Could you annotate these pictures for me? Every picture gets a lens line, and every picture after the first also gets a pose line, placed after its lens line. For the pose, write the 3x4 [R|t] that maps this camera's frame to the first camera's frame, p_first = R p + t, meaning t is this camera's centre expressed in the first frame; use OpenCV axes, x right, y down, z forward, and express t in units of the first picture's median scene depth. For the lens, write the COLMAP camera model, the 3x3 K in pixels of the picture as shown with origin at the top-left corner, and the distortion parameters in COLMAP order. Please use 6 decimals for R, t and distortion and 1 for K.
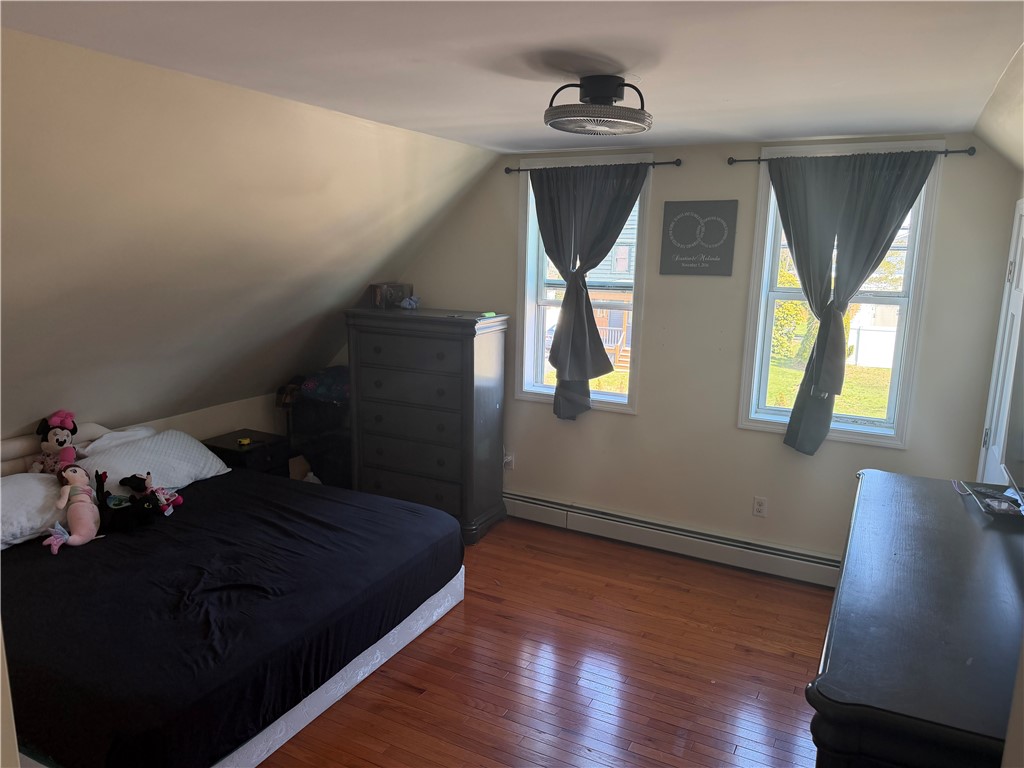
lens RADIAL K [[724.0, 0, 510.1], [0, 724.0, 384.9], [0, 0, 1]] dist [0.055515, -0.068582]
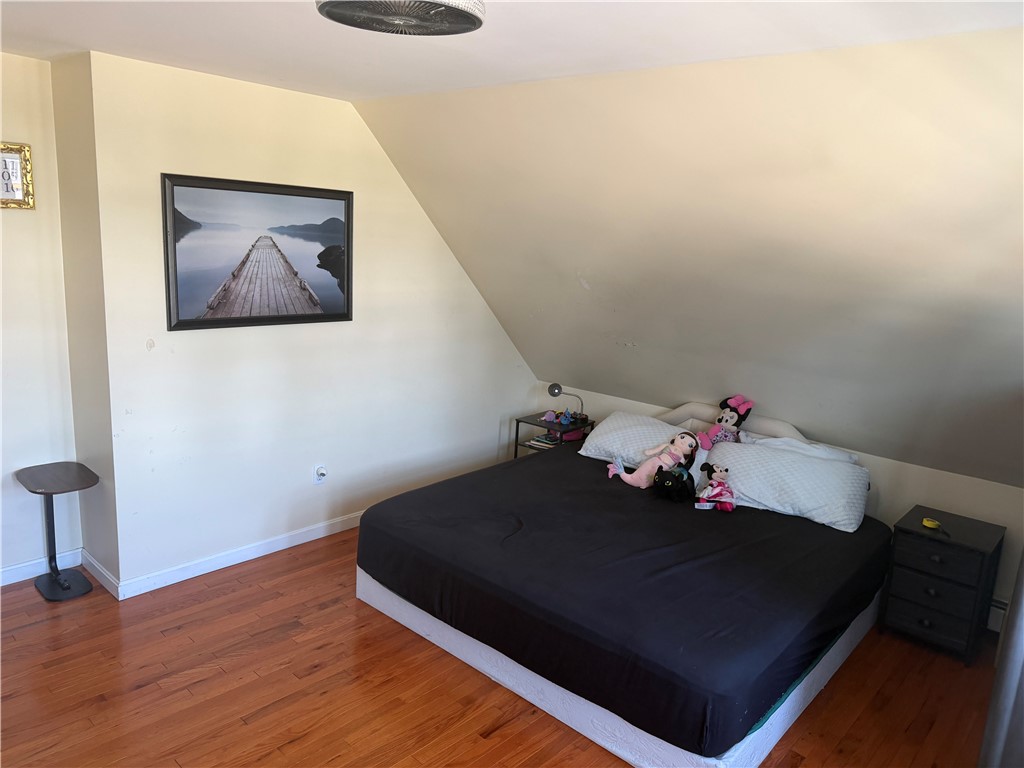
lens RADIAL K [[724.0, 0, 518.0], [0, 724.0, 379.9], [0, 0, 1]] dist [0.055515, -0.068582]
pose [[-0.246817, 0.152075, -0.957055, 0.636336], [-0.249941, 0.944205, 0.214491, -0.170998], [0.936275, 0.292147, -0.195037, 1.098625]]
